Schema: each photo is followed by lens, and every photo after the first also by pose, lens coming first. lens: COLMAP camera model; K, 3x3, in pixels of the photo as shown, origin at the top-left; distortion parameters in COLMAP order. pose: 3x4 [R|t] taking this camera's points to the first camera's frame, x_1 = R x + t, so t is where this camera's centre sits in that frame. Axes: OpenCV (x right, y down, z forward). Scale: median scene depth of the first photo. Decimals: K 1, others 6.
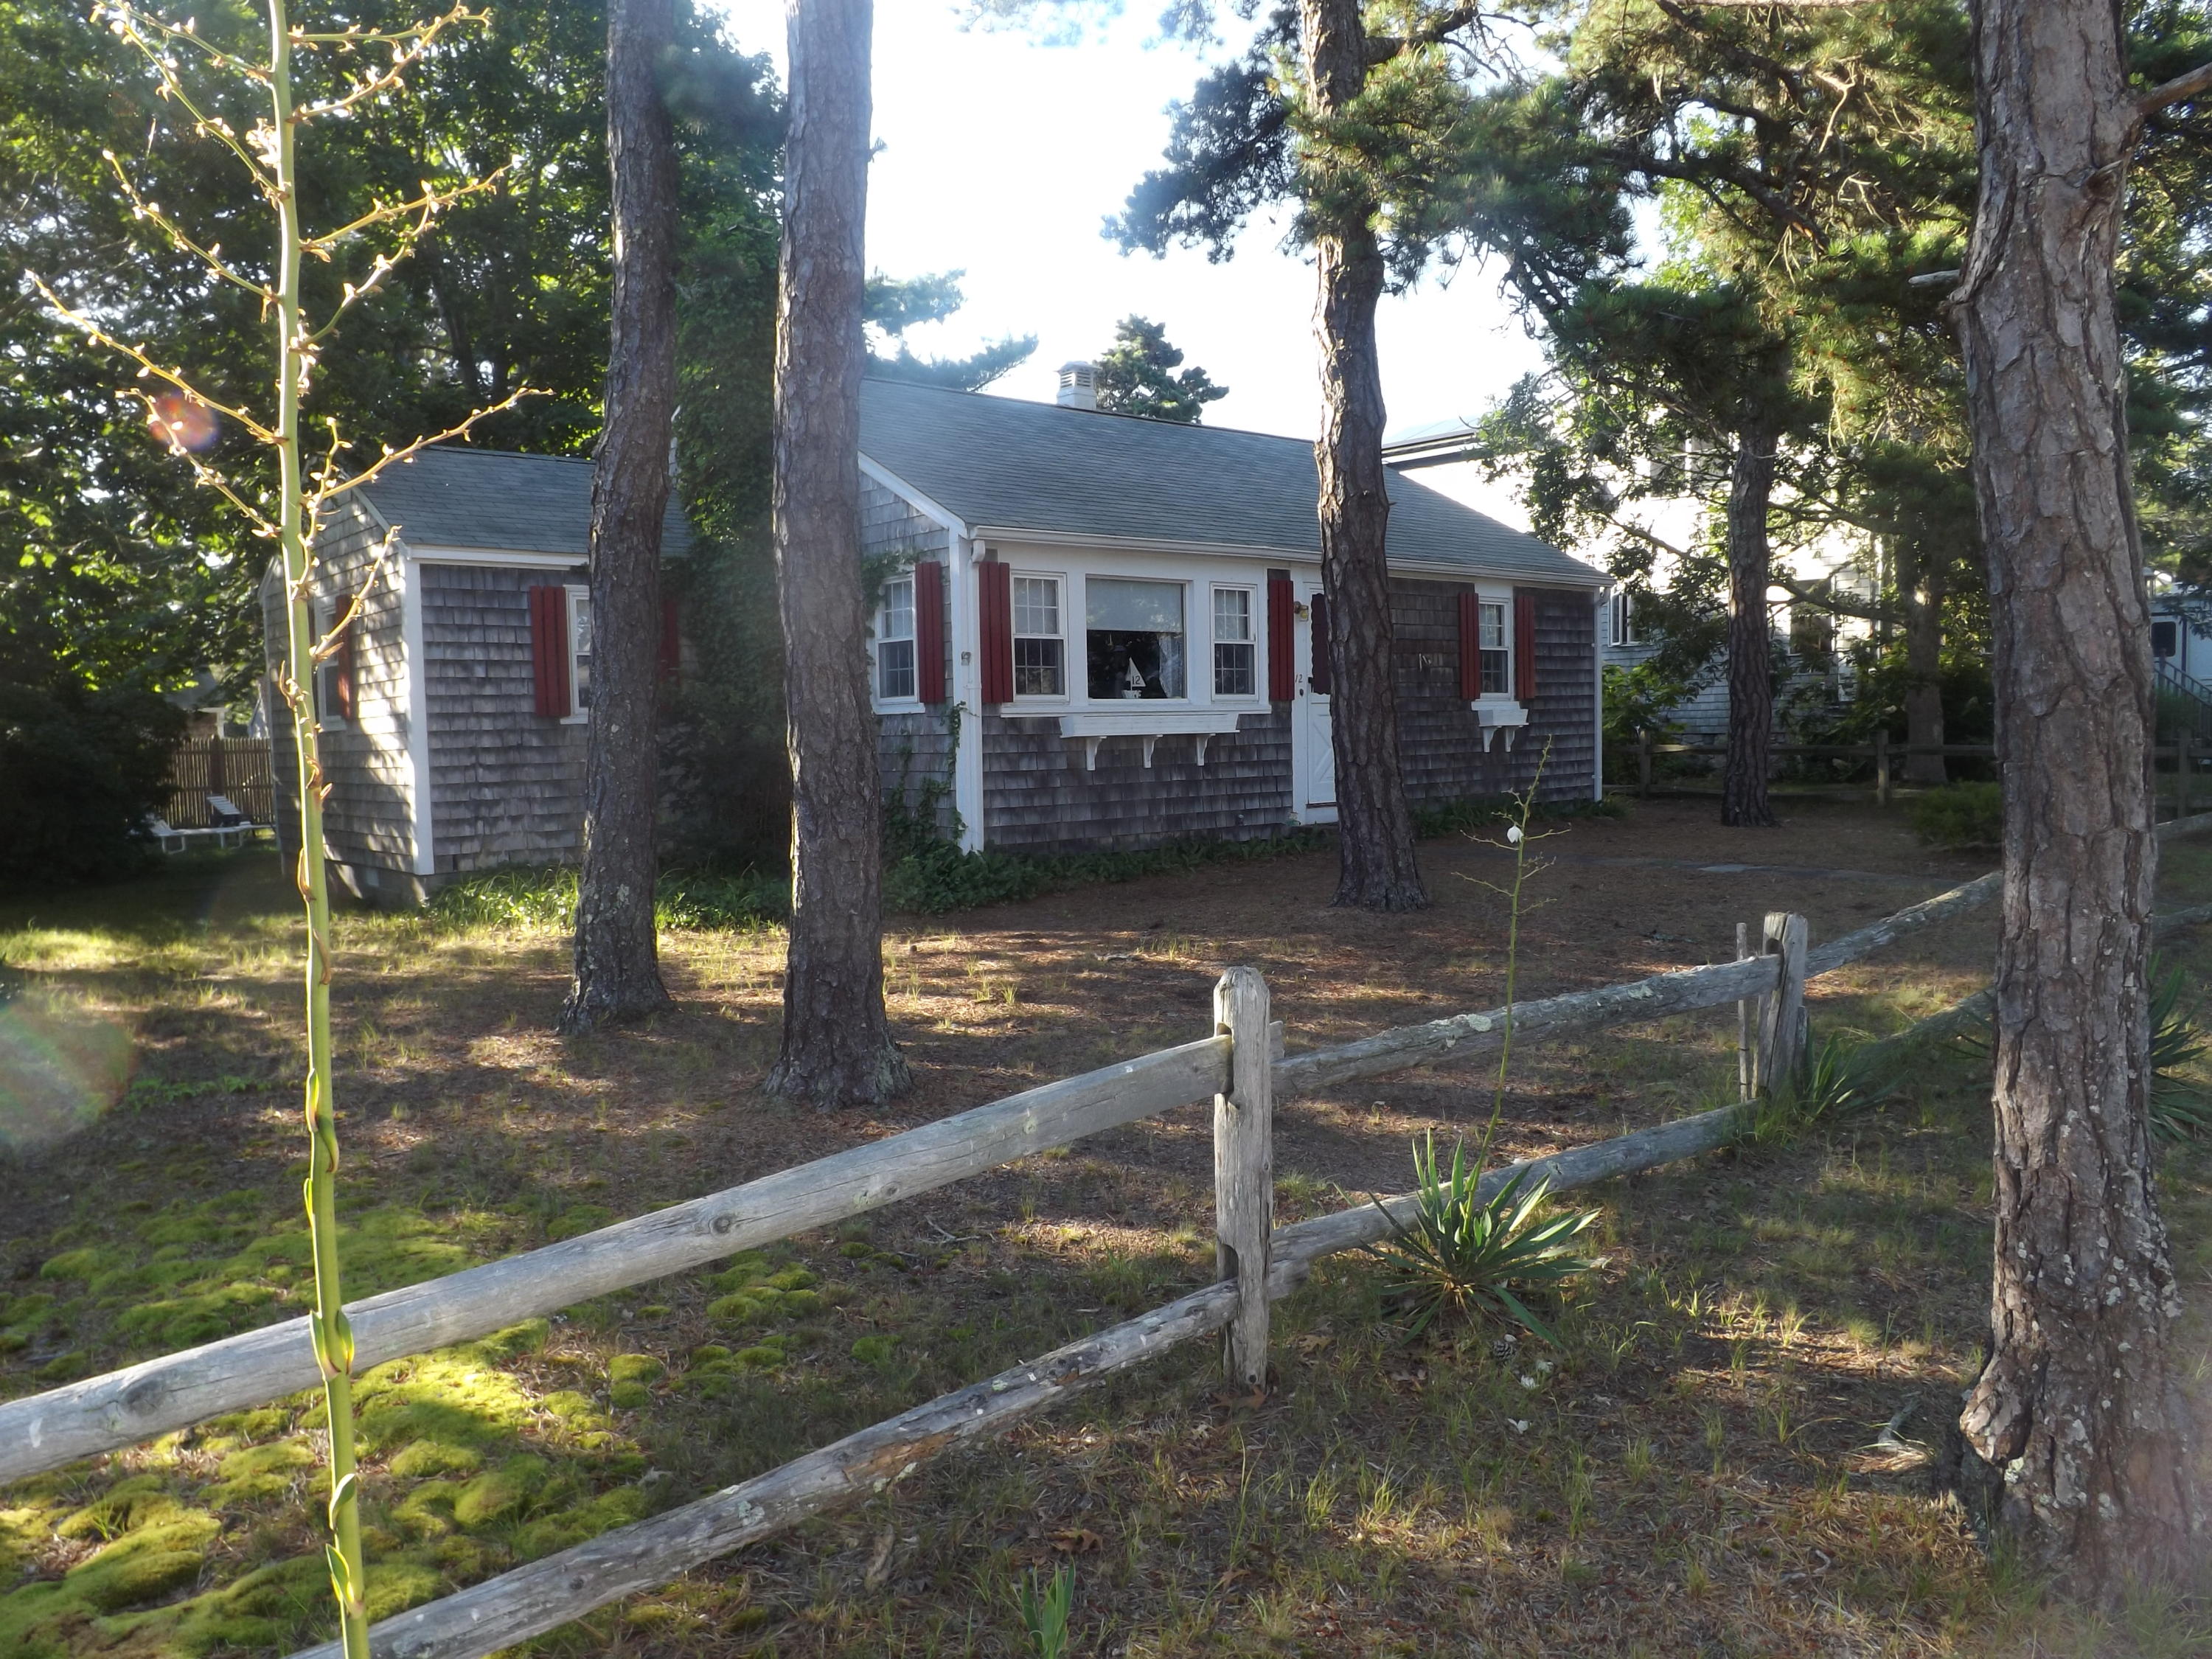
lens RADIAL K [[1627.4, 0, 1104.3], [0, 1627.4, 825.2], [0, 0, 1]] dist [-0.009723, -0.000784]
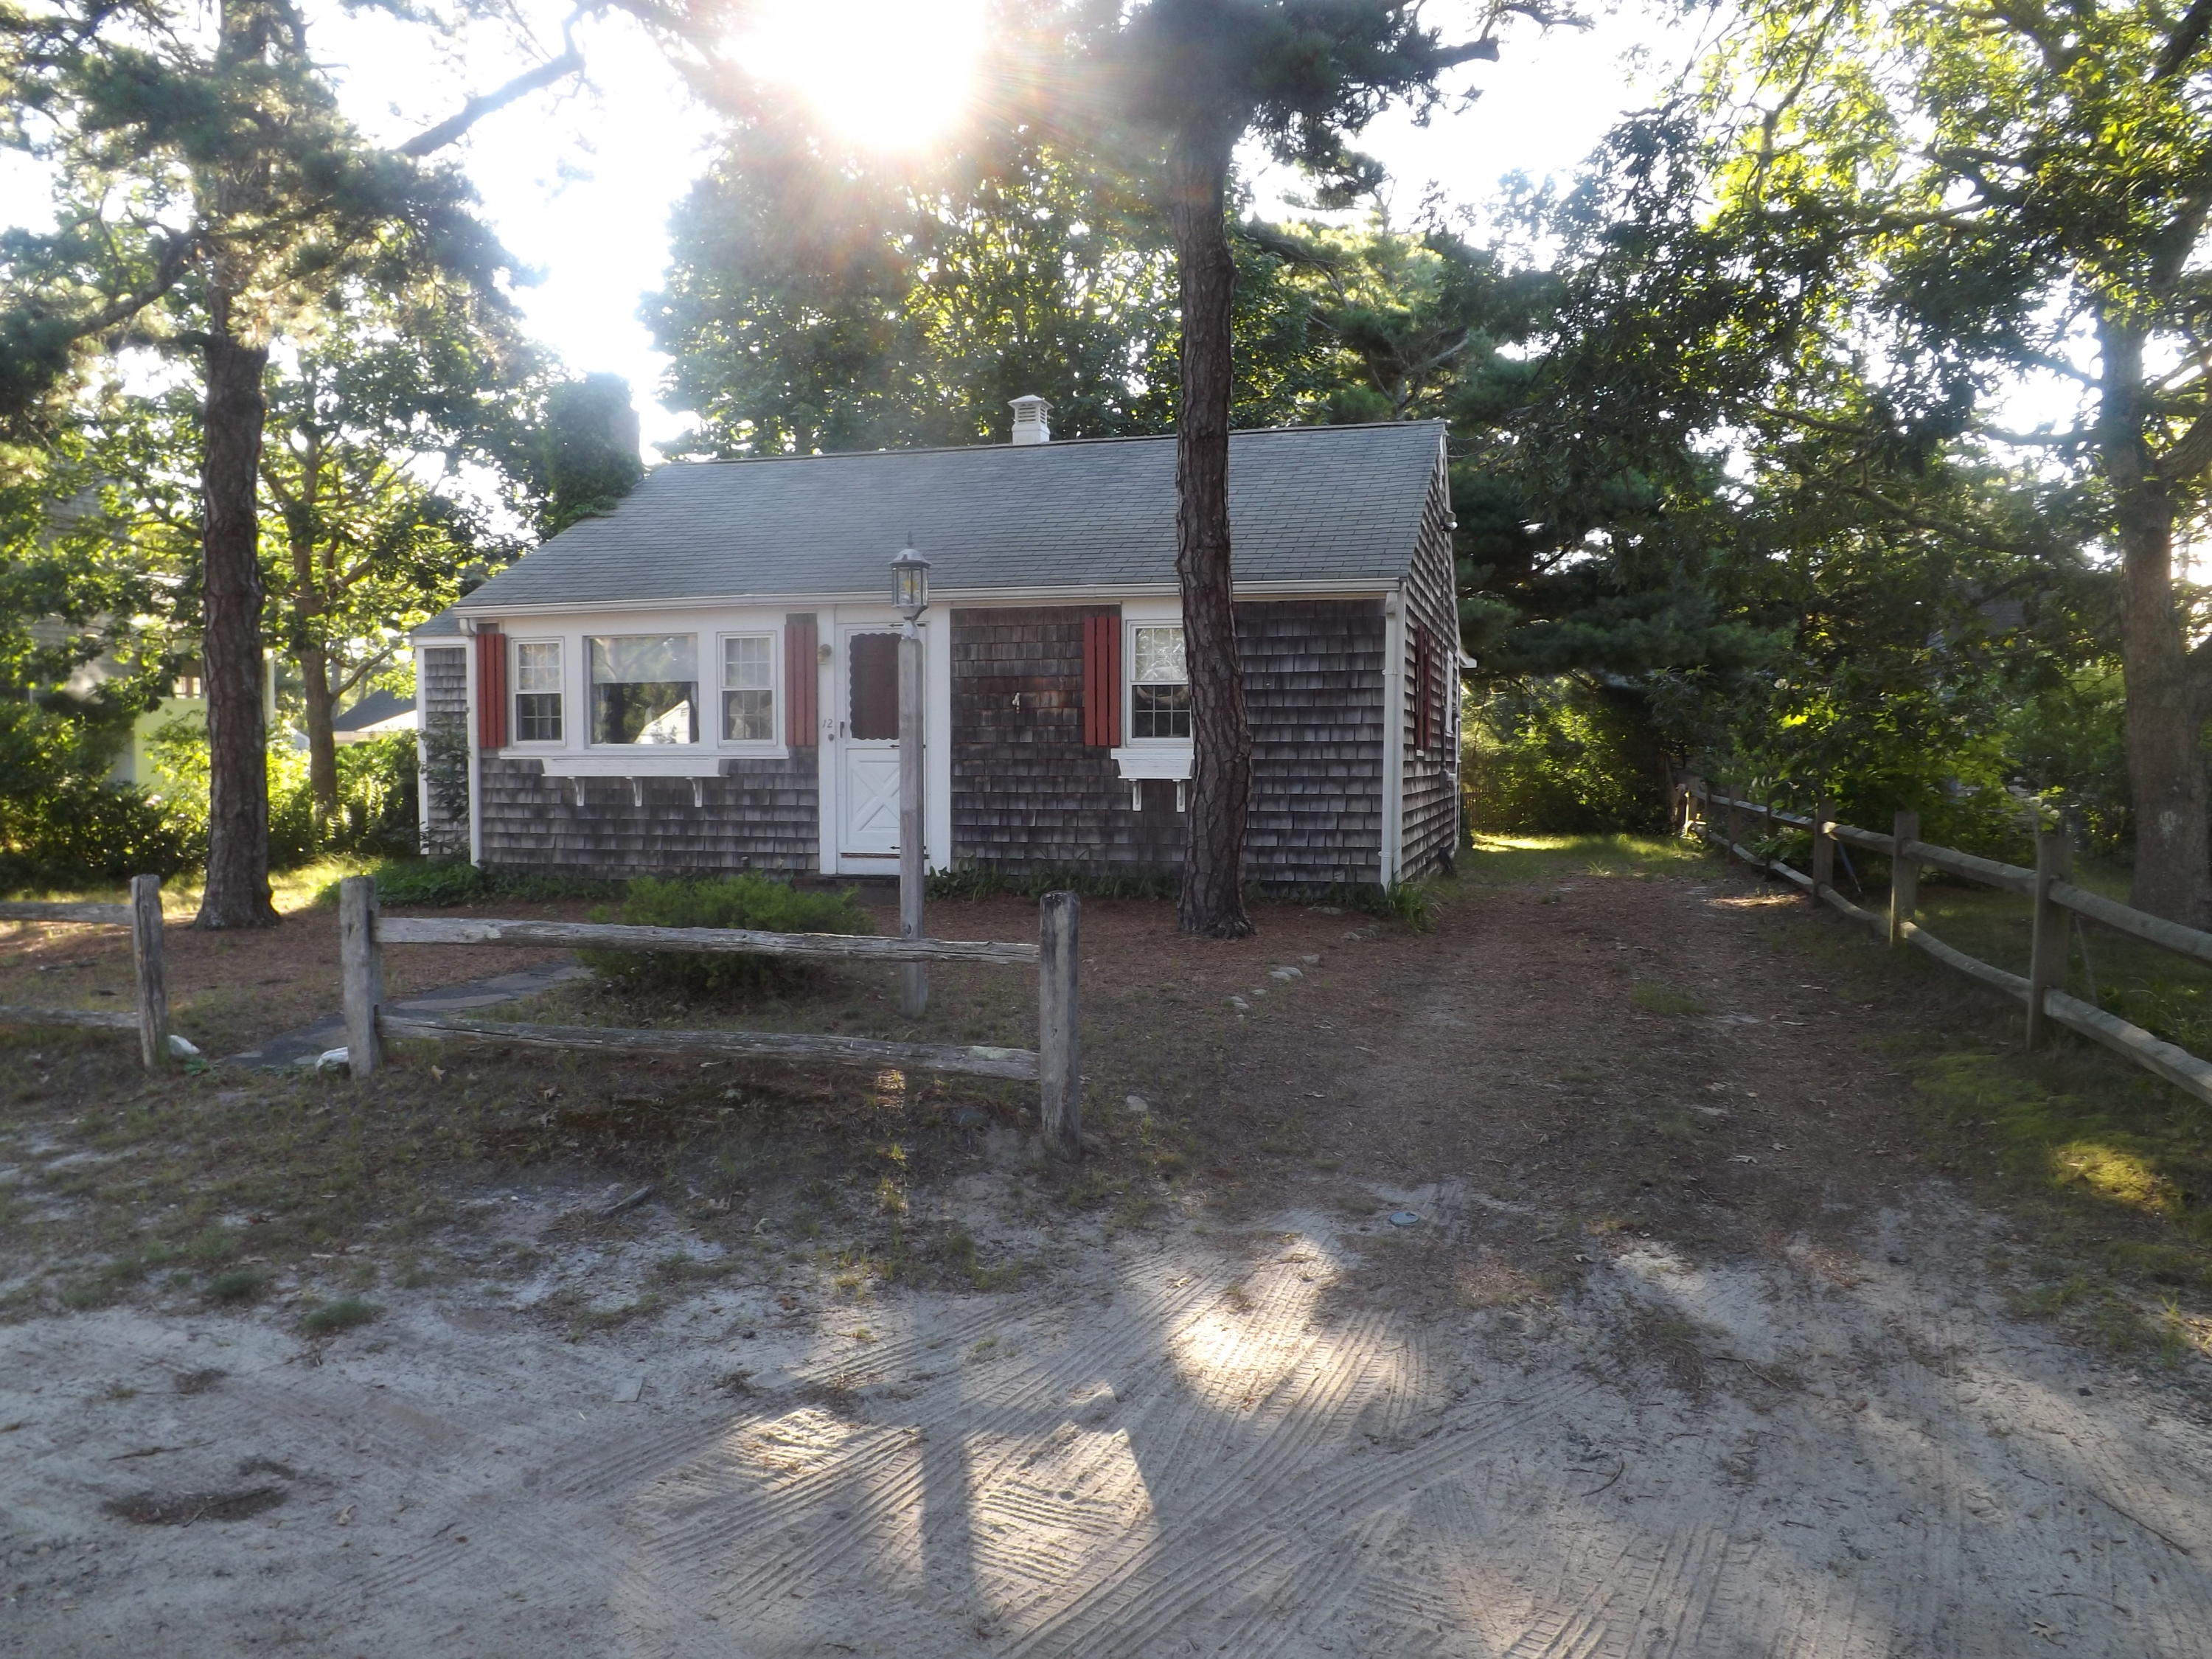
lens RADIAL K [[1627.4, 0, 1104.5], [0, 1627.4, 831.0], [0, 0, 1]] dist [-0.009723, -0.000784]
pose [[0.548020, 0.058946, -0.834386, 1.144608], [-0.061897, 0.997637, 0.029825, -0.072551], [0.834172, 0.035301, 0.550374, 0.669709]]
